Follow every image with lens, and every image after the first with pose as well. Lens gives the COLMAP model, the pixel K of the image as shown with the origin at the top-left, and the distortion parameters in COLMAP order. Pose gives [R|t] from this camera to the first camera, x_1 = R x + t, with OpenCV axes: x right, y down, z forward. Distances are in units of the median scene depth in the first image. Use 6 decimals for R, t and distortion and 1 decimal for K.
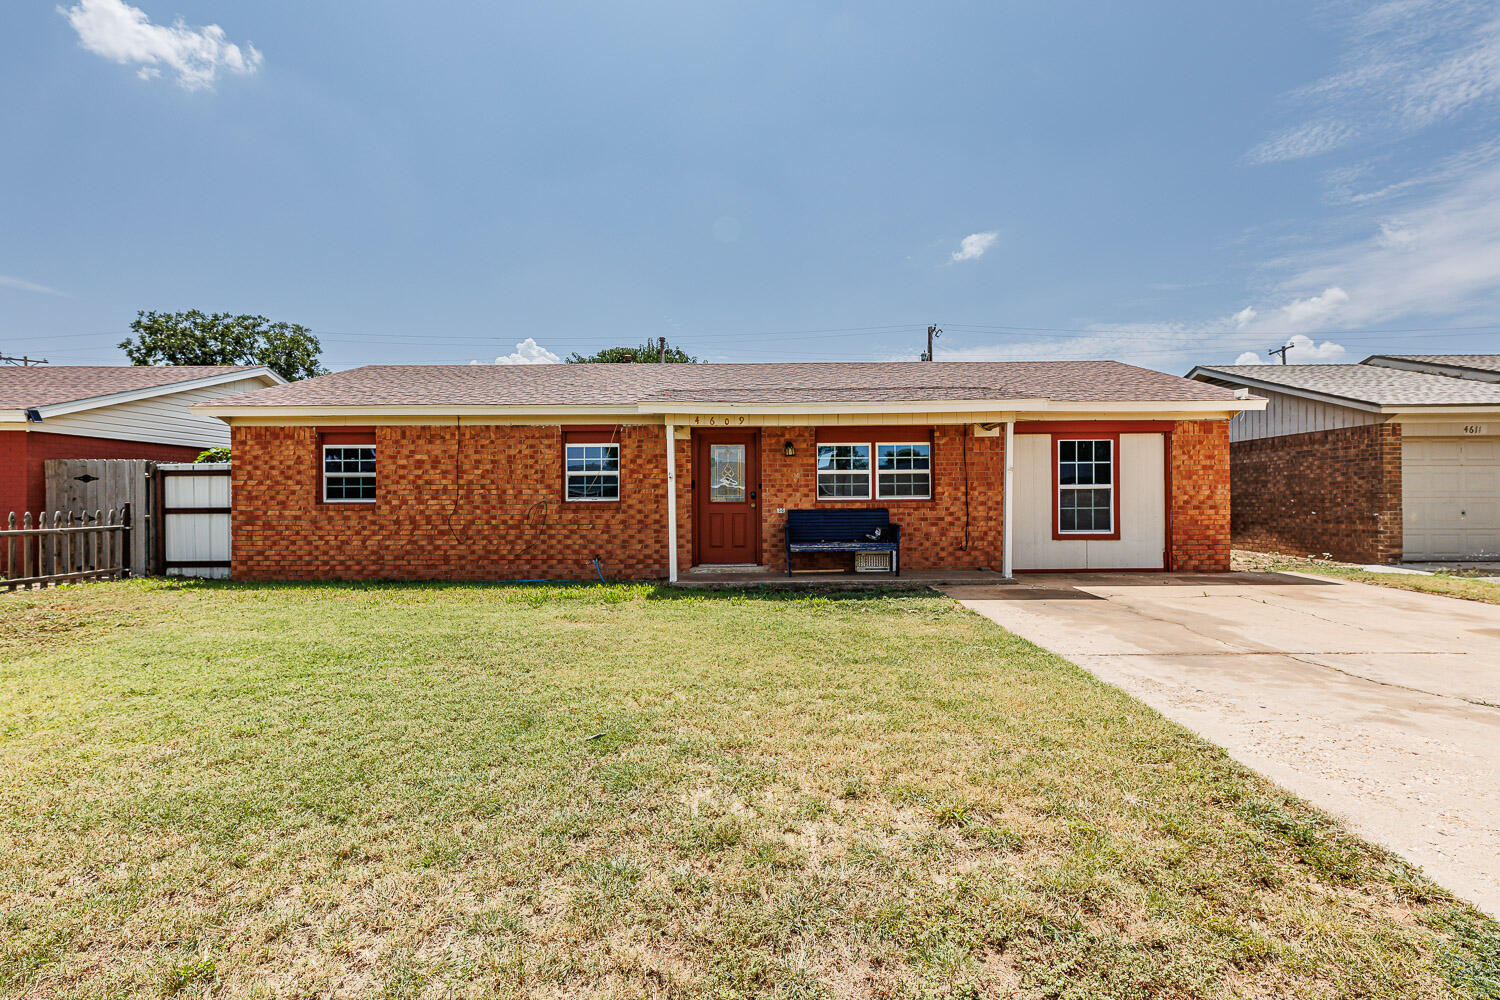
lens RADIAL K [[679.1, 0, 752.1], [0, 679.1, 512.1], [0, 0, 1]] dist [-0.003293, 0.000561]
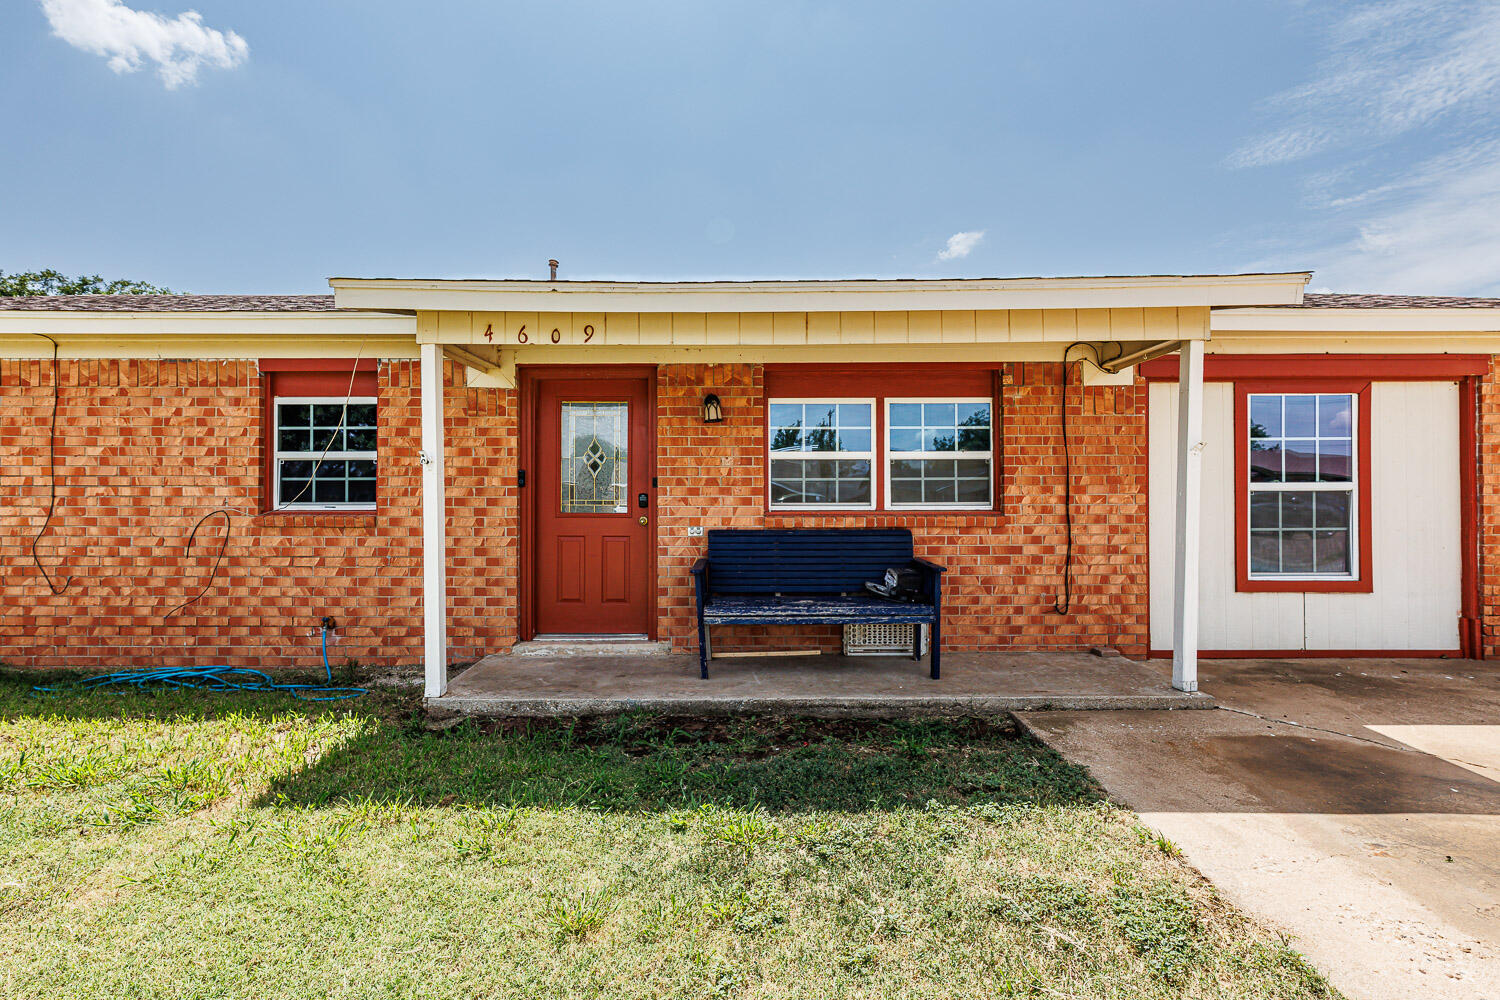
lens RADIAL K [[679.1, 0, 741.8], [0, 679.1, 486.8], [0, 0, 1]] dist [-0.003293, 0.000561]
pose [[0.999969, 0.005009, 0.006046, 0.072995], [-0.004801, 0.999415, -0.033867, -0.018204], [-0.006212, 0.033837, 0.999408, 0.495785]]
